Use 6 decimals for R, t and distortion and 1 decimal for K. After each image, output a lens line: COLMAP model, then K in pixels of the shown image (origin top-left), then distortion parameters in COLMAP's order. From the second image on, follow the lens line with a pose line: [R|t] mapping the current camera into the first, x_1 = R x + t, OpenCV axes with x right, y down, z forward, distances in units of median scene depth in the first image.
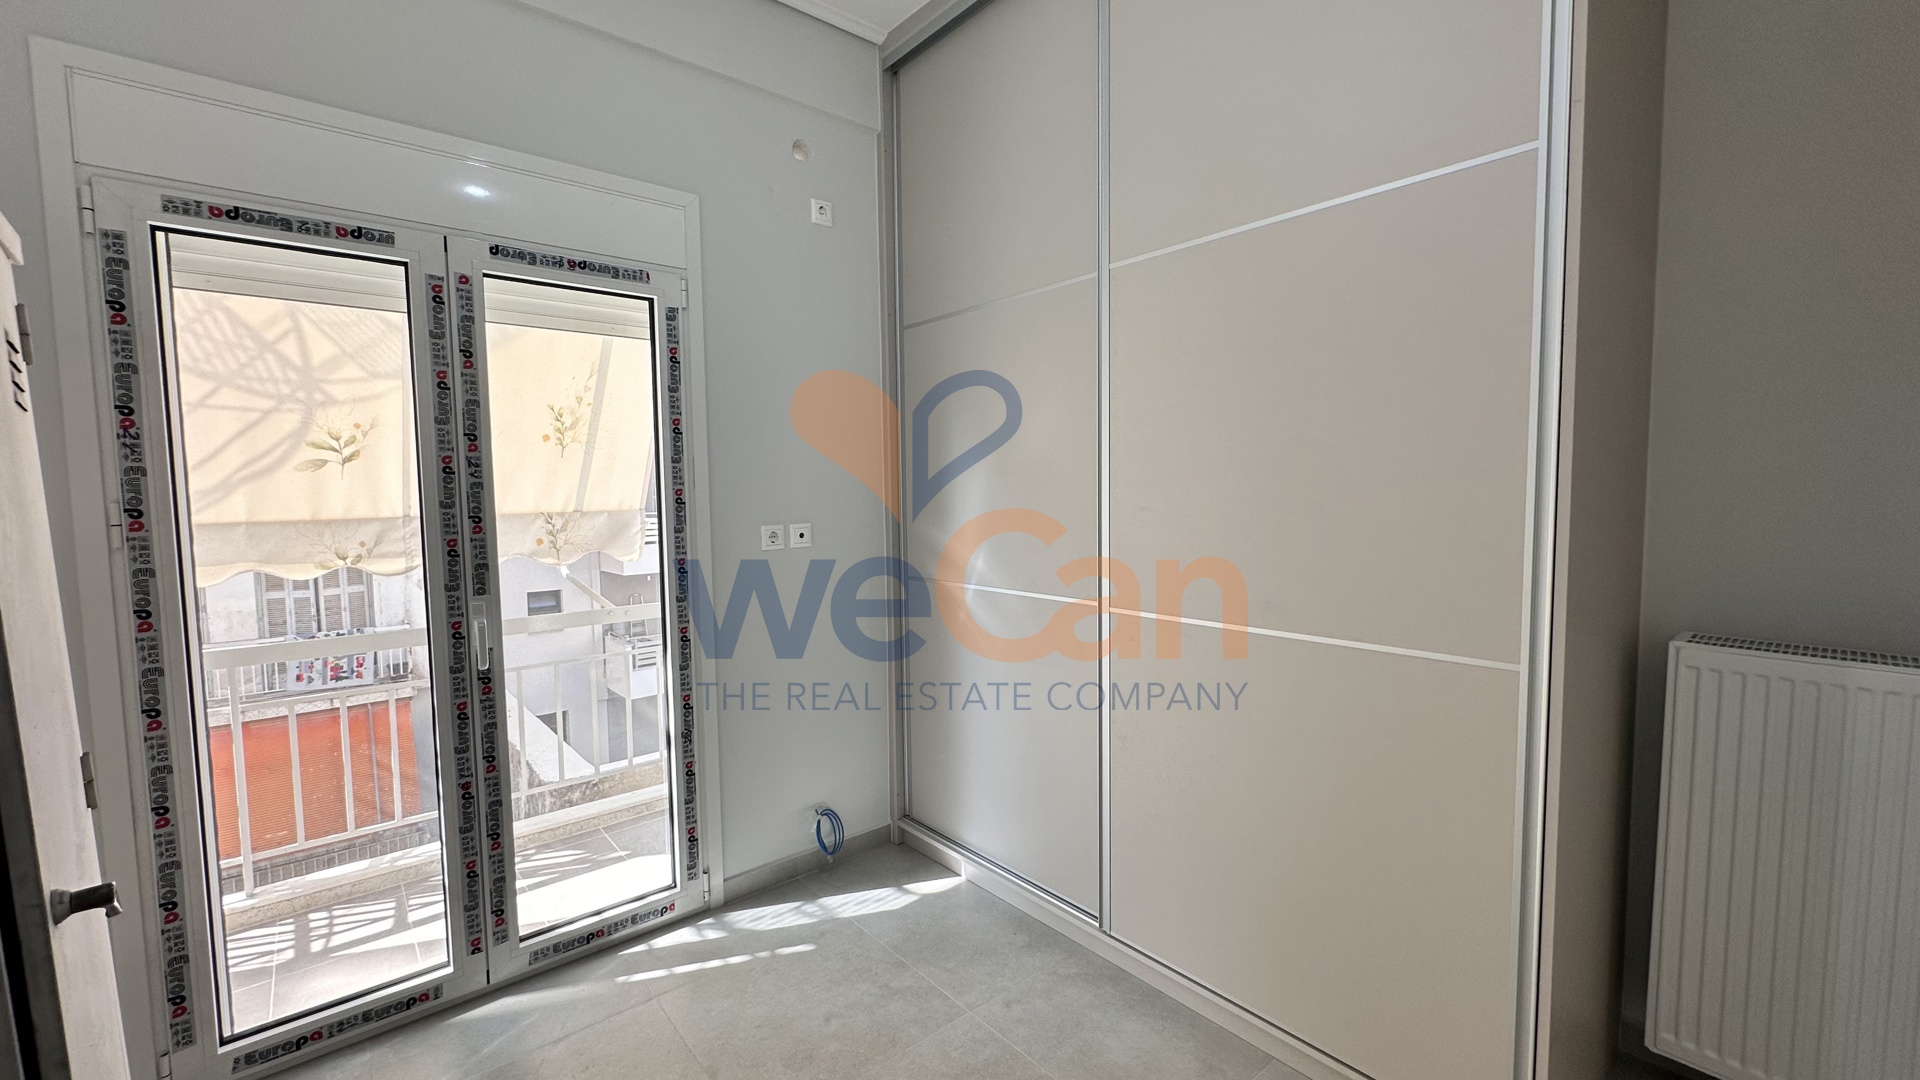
lens RADIAL K [[767.5, 0, 963.0], [0, 767.5, 538.0], [0, 0, 1]] dist [-0.002966, 0.000597]
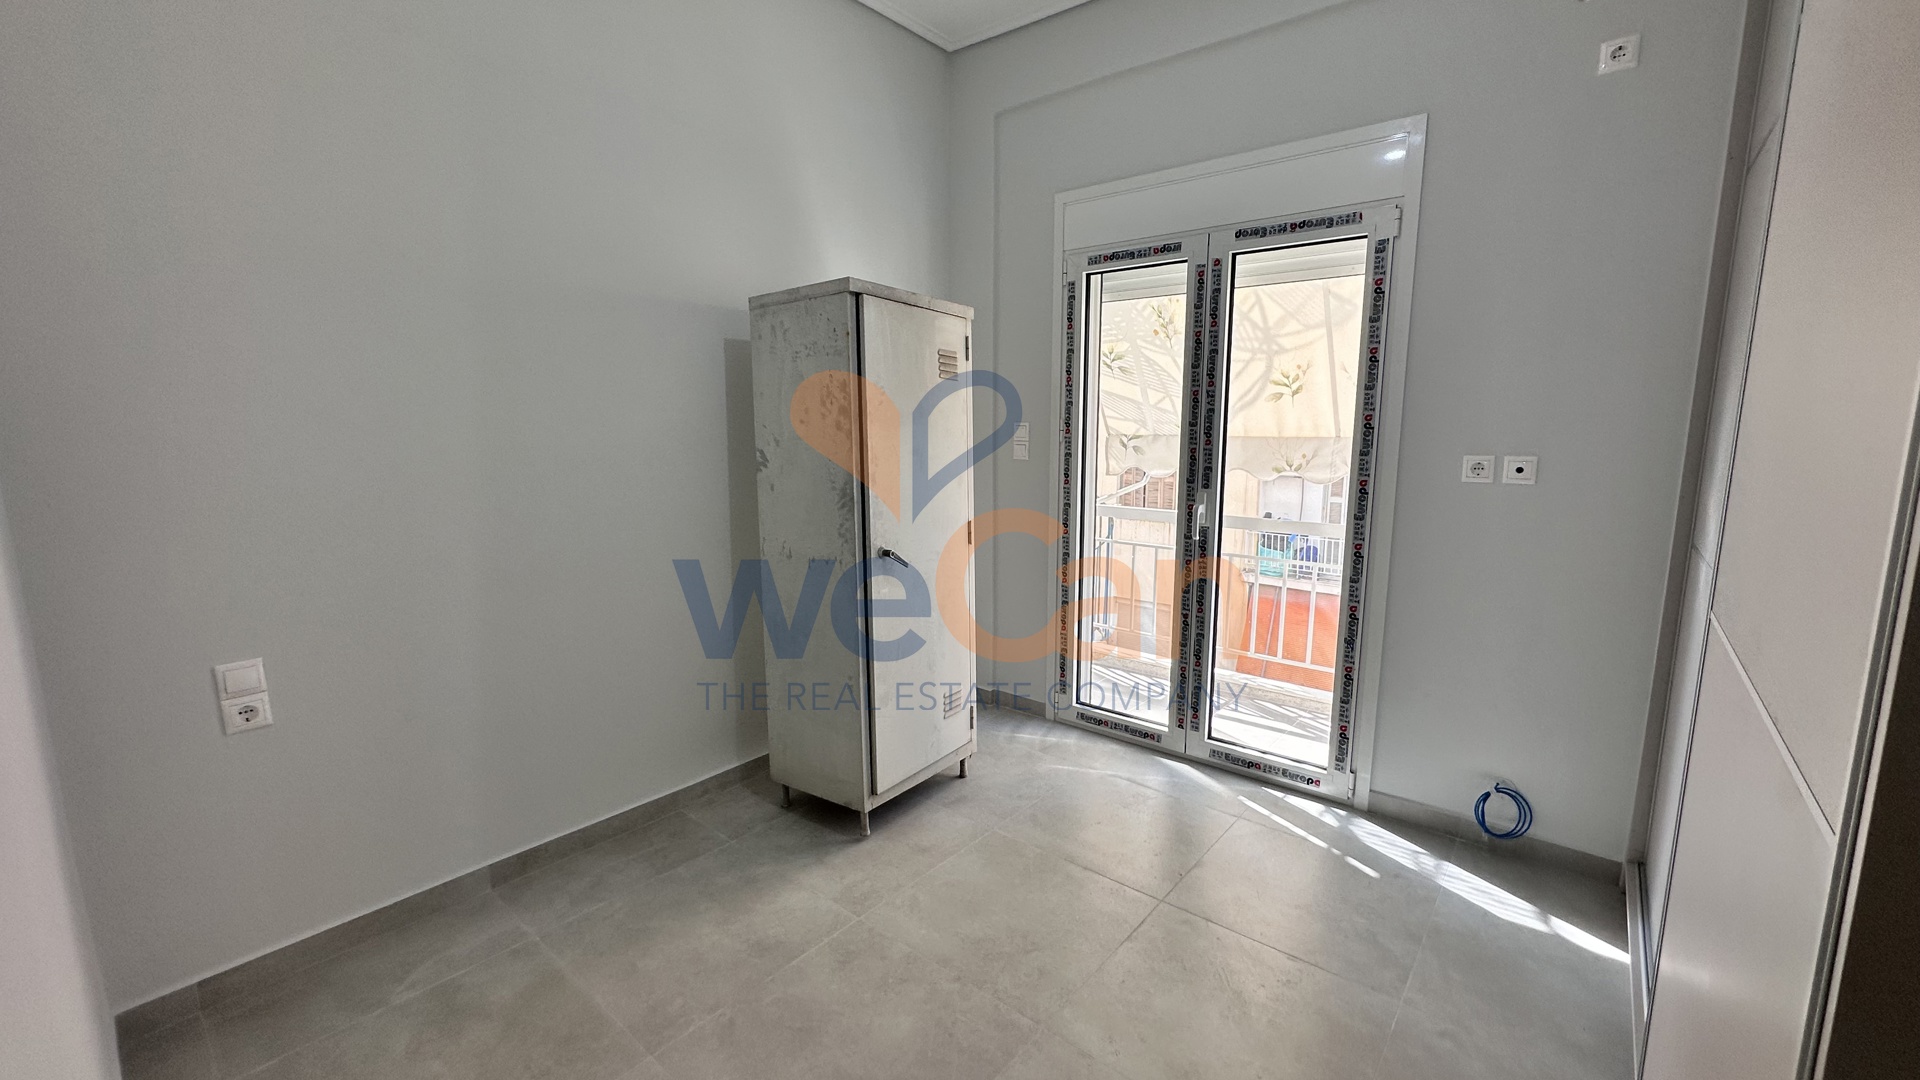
lens RADIAL K [[767.5, 0, 963.0], [0, 767.5, 538.0], [0, 0, 1]] dist [-0.002966, 0.000597]
pose [[0.172030, 0.159957, -0.972018, 0.572125], [-0.071621, 0.986148, 0.149607, -0.013128], [0.982485, 0.043880, 0.181103, 0.248964]]
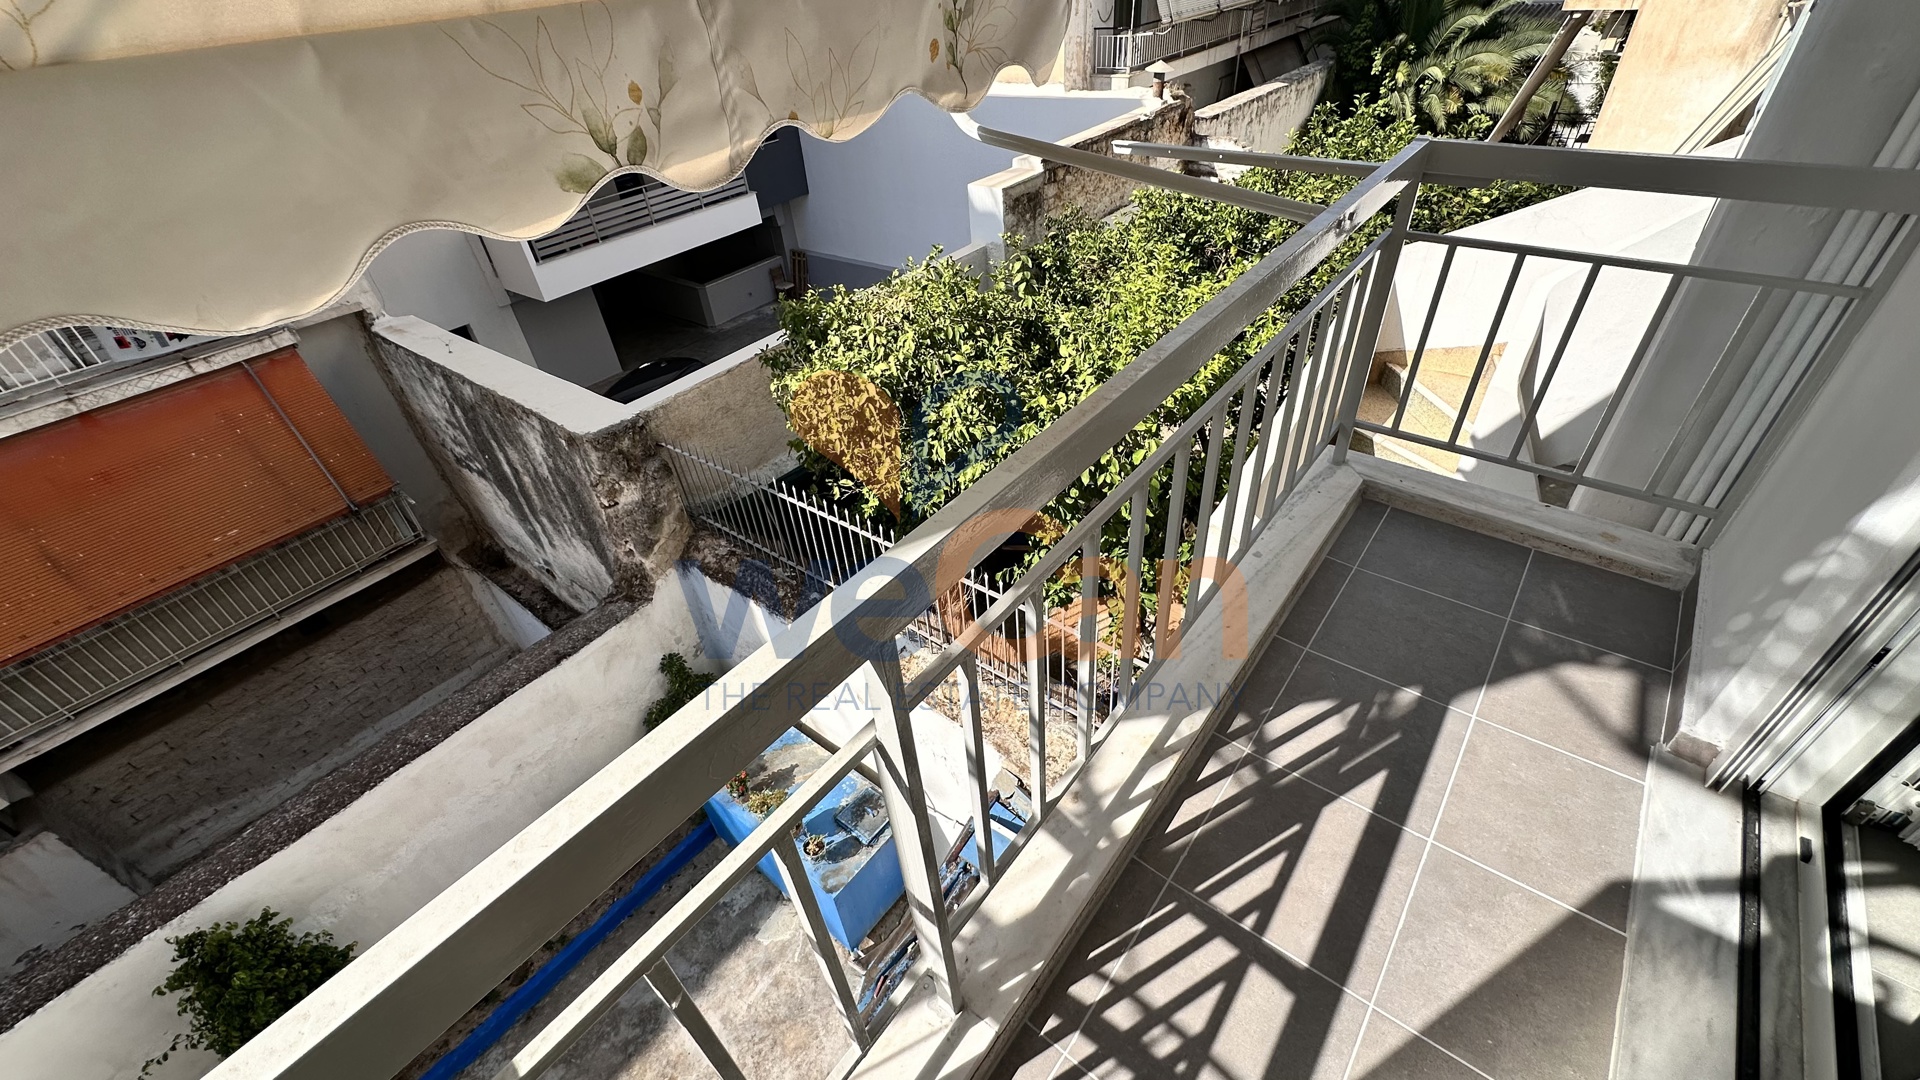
lens RADIAL K [[764.9, 0, 962.4], [0, 764.9, 545.0], [0, 0, 1]] dist [-0.000843, 0.000447]
pose [[0.980006, -0.164728, 0.111593, -0.955324], [0.074032, 0.822479, 0.563956, -0.009652], [-0.184683, -0.544419, 0.818230, 0.799632]]
